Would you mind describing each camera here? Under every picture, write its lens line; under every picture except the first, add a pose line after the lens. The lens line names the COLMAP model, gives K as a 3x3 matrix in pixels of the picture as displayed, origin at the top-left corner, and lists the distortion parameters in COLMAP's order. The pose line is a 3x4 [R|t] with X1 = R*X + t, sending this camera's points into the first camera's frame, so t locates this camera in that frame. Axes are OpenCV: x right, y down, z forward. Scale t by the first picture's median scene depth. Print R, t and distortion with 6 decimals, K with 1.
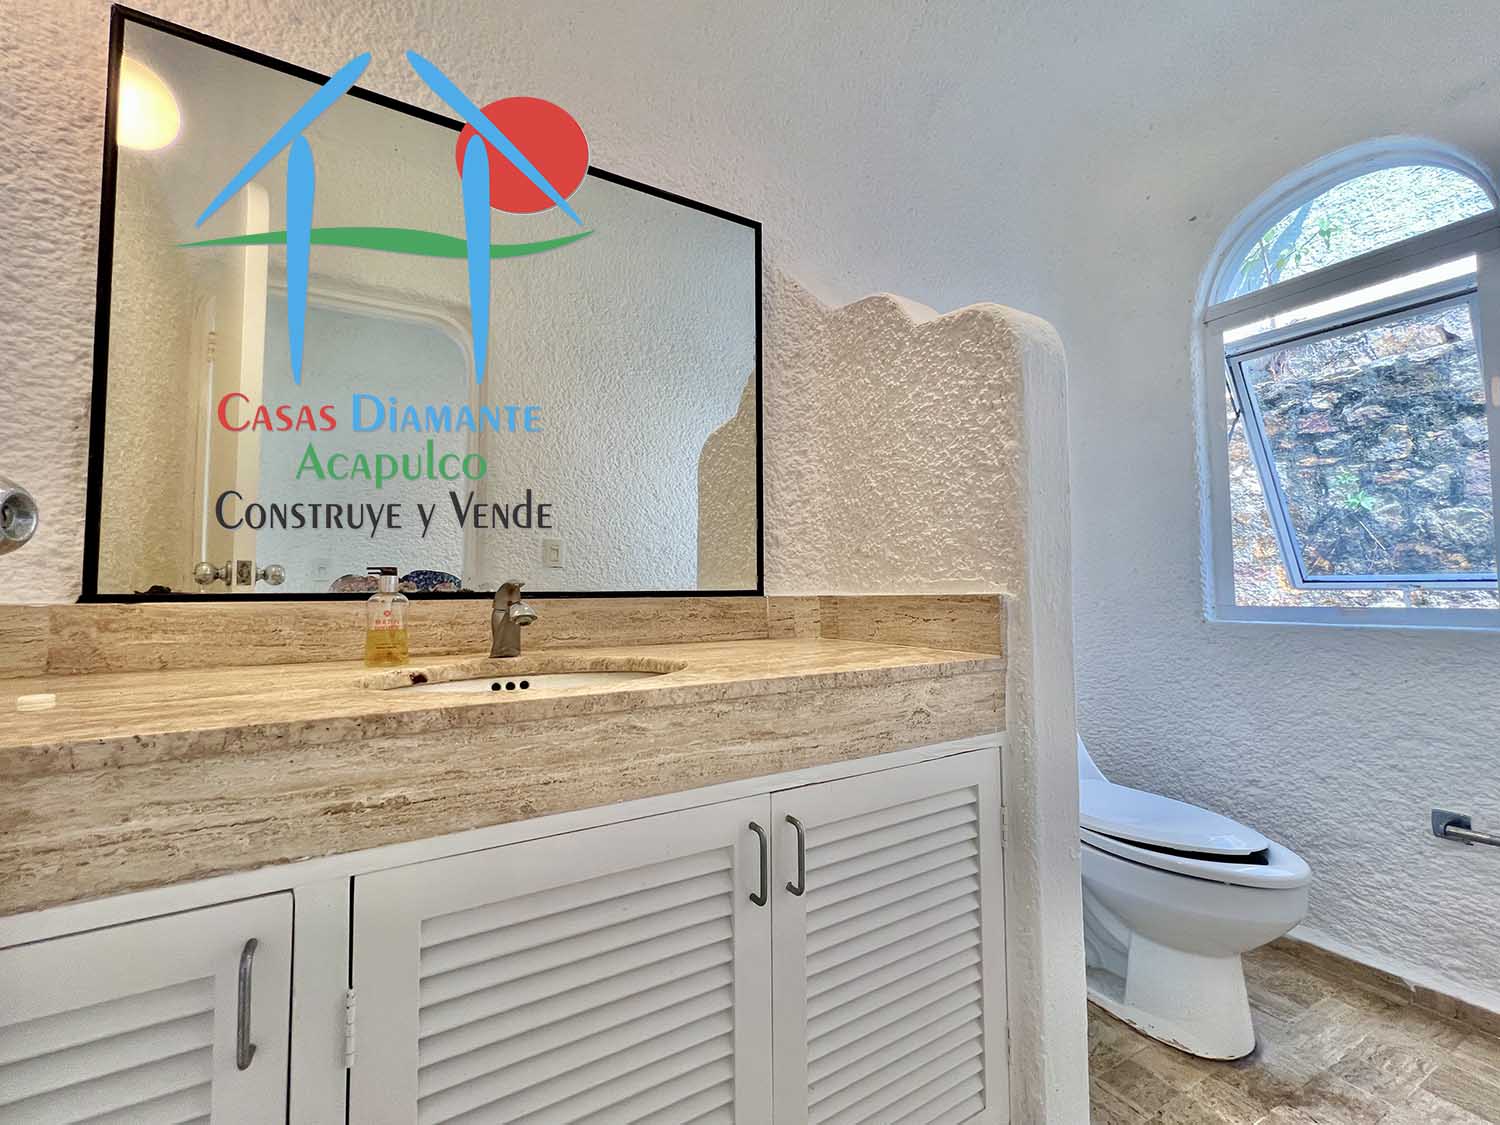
lens RADIAL K [[621.8, 0, 747.1], [0, 621.8, 559.3], [0, 0, 1]] dist [-0.000913, -0.000056]
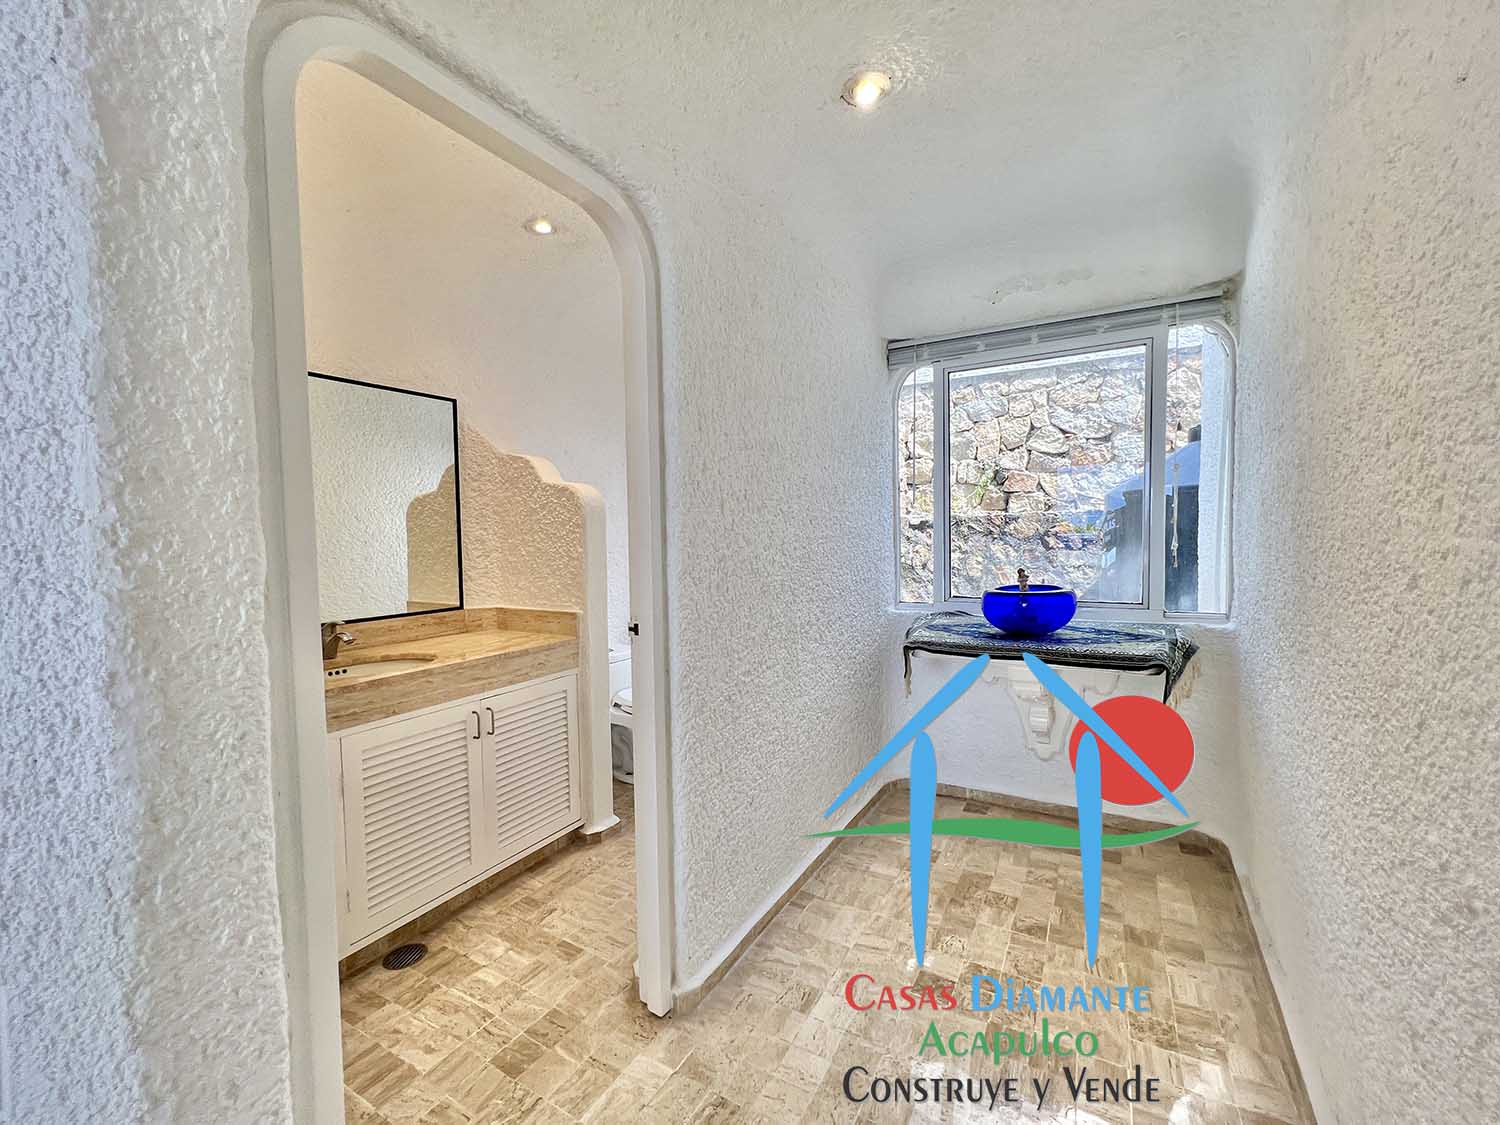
lens RADIAL K [[621.8, 0, 747.1], [0, 621.8, 559.3], [0, 0, 1]] dist [-0.000913, -0.000056]
pose [[0.872631, -0.028081, 0.487572, -0.189185], [-0.014396, 0.996433, 0.083153, -0.357764], [-0.488167, -0.079581, 0.869114, -1.408919]]
